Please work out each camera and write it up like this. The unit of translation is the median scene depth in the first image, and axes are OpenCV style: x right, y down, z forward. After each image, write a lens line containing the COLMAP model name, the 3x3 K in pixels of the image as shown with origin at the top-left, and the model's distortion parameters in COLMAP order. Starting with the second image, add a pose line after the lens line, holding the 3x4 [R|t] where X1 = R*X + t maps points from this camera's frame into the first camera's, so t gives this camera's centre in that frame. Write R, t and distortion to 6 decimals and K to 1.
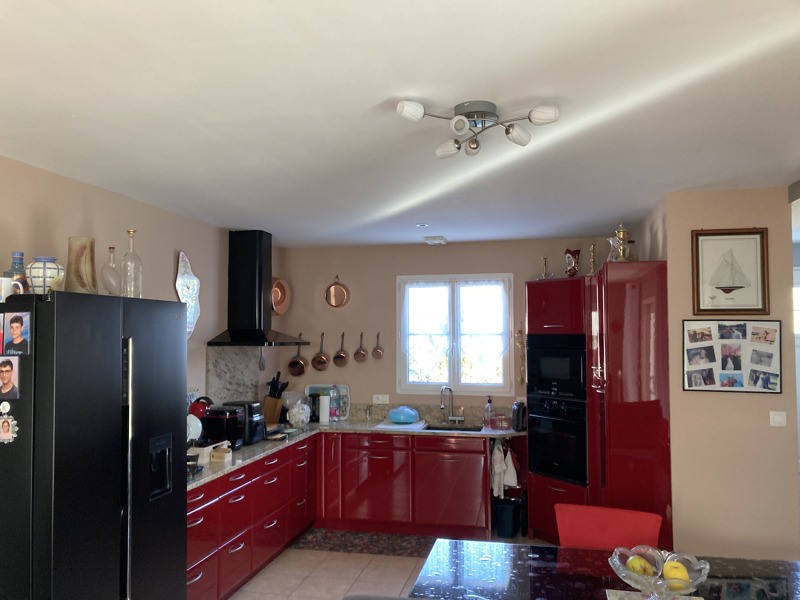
lens RADIAL K [[660.0, 0, 398.6], [0, 660.0, 320.0], [0, 0, 1]] dist [0.023635, 0.004156]
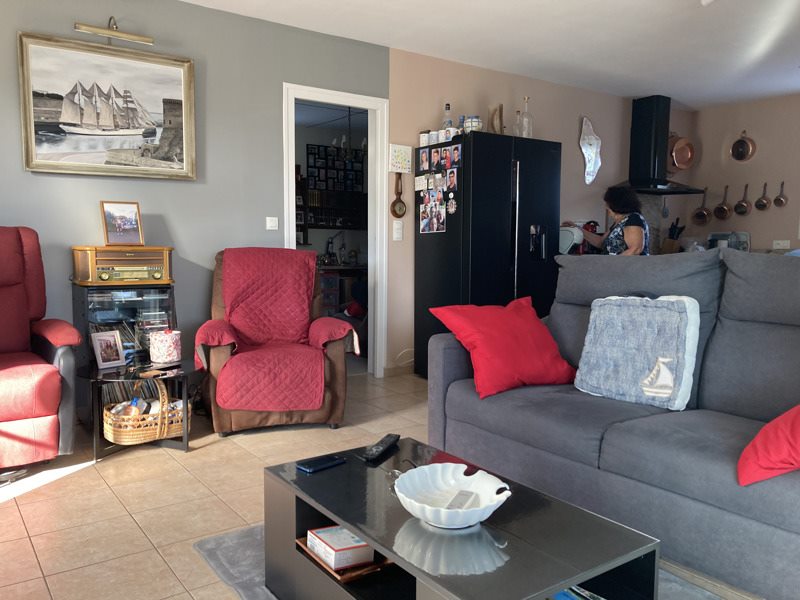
lens RADIAL K [[660.0, 0, 398.8], [0, 660.0, 299.8], [0, 0, 1]] dist [0.023635, 0.004156]
pose [[0.746250, 0.064881, -0.662496, 0.311878], [0.007543, 0.994351, 0.105877, 0.121702], [0.665623, -0.084008, 0.741545, -0.292214]]
